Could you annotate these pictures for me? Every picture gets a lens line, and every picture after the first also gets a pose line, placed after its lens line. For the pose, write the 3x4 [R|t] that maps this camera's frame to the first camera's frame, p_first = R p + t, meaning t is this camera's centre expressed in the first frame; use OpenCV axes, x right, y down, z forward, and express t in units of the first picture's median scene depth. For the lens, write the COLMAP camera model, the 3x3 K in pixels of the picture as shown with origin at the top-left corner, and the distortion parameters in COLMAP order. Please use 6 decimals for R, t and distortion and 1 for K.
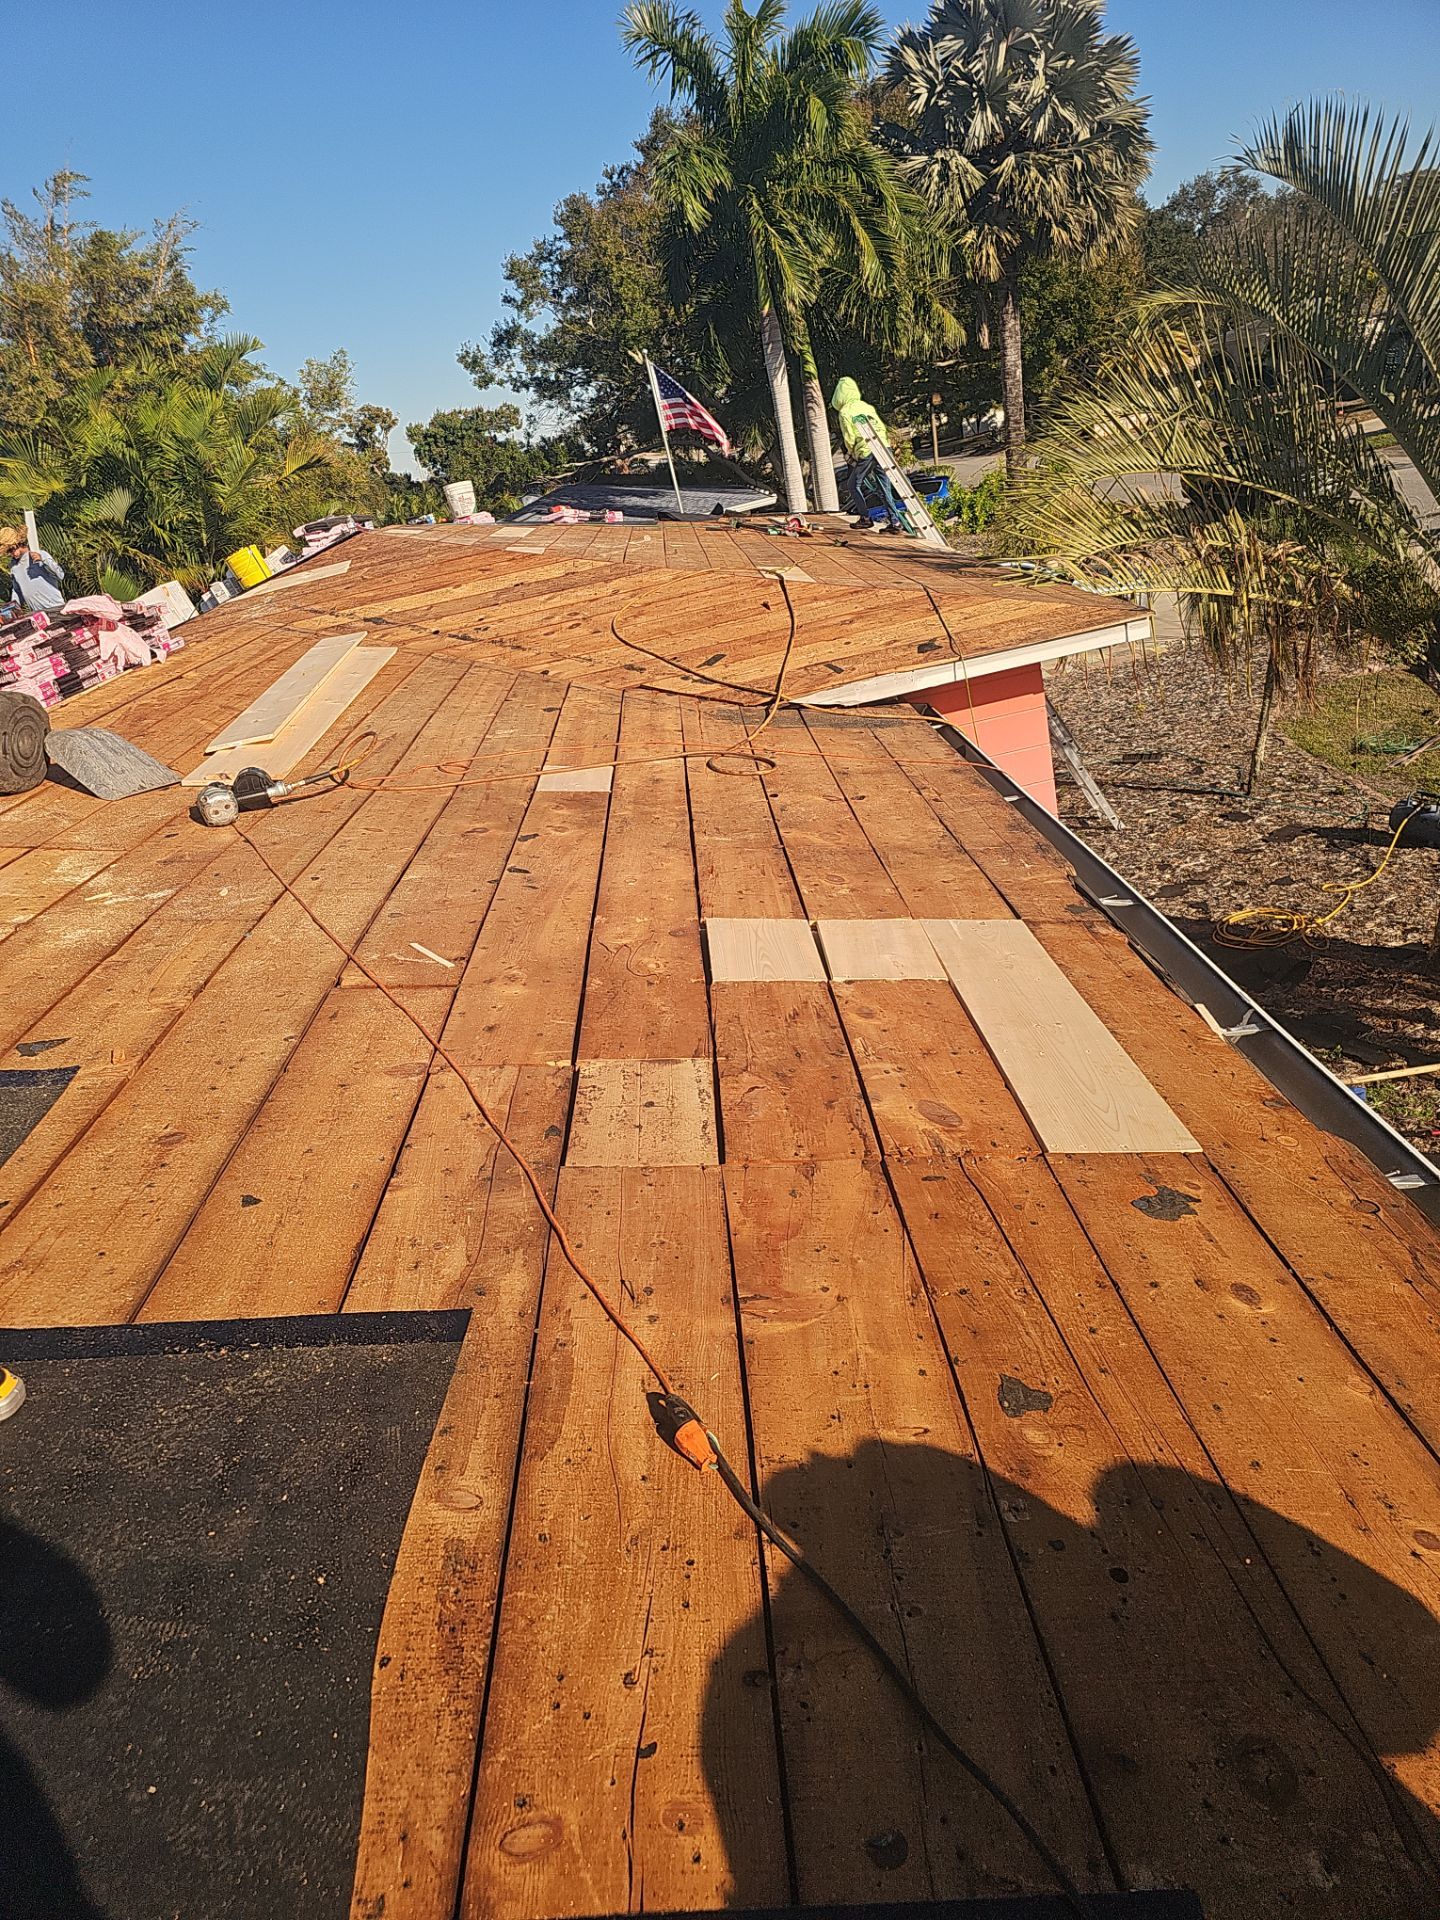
lens RADIAL K [[1353.5, 0, 690.5], [0, 1353.5, 912.6], [0, 0, 1]] dist [0.072029, -0.055399]
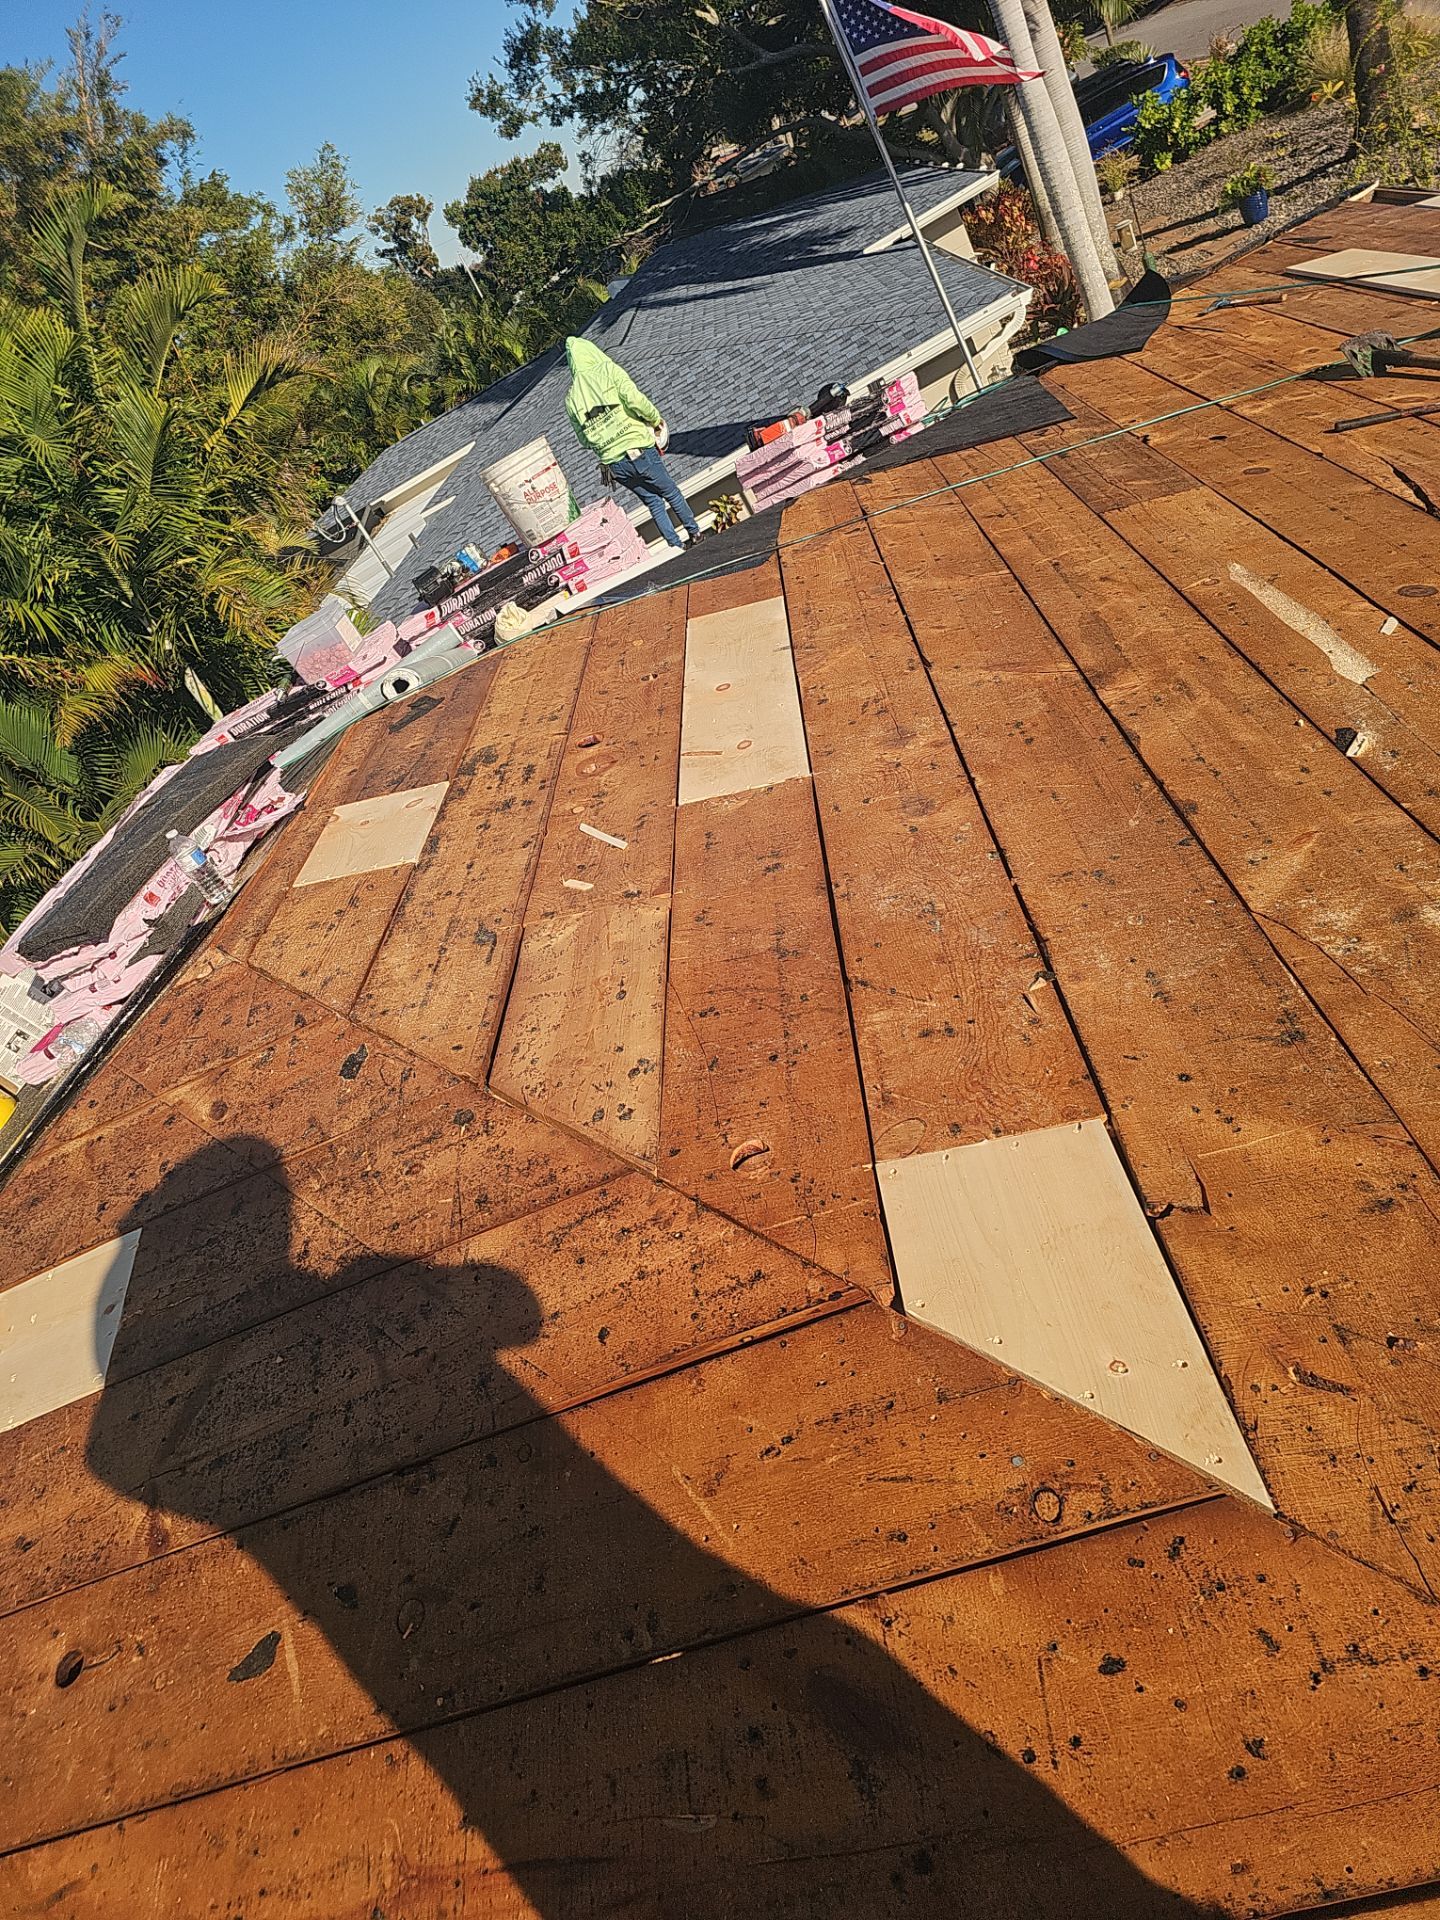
lens RADIAL K [[1353.5, 0, 675.1], [0, 1353.5, 968.4], [0, 0, 1]] dist [0.072029, -0.055399]
pose [[0.960919, -0.210037, -0.180329, -0.029322], [0.243418, 0.951316, 0.189064, -0.079244], [0.131840, -0.225570, 0.965265, 0.201411]]
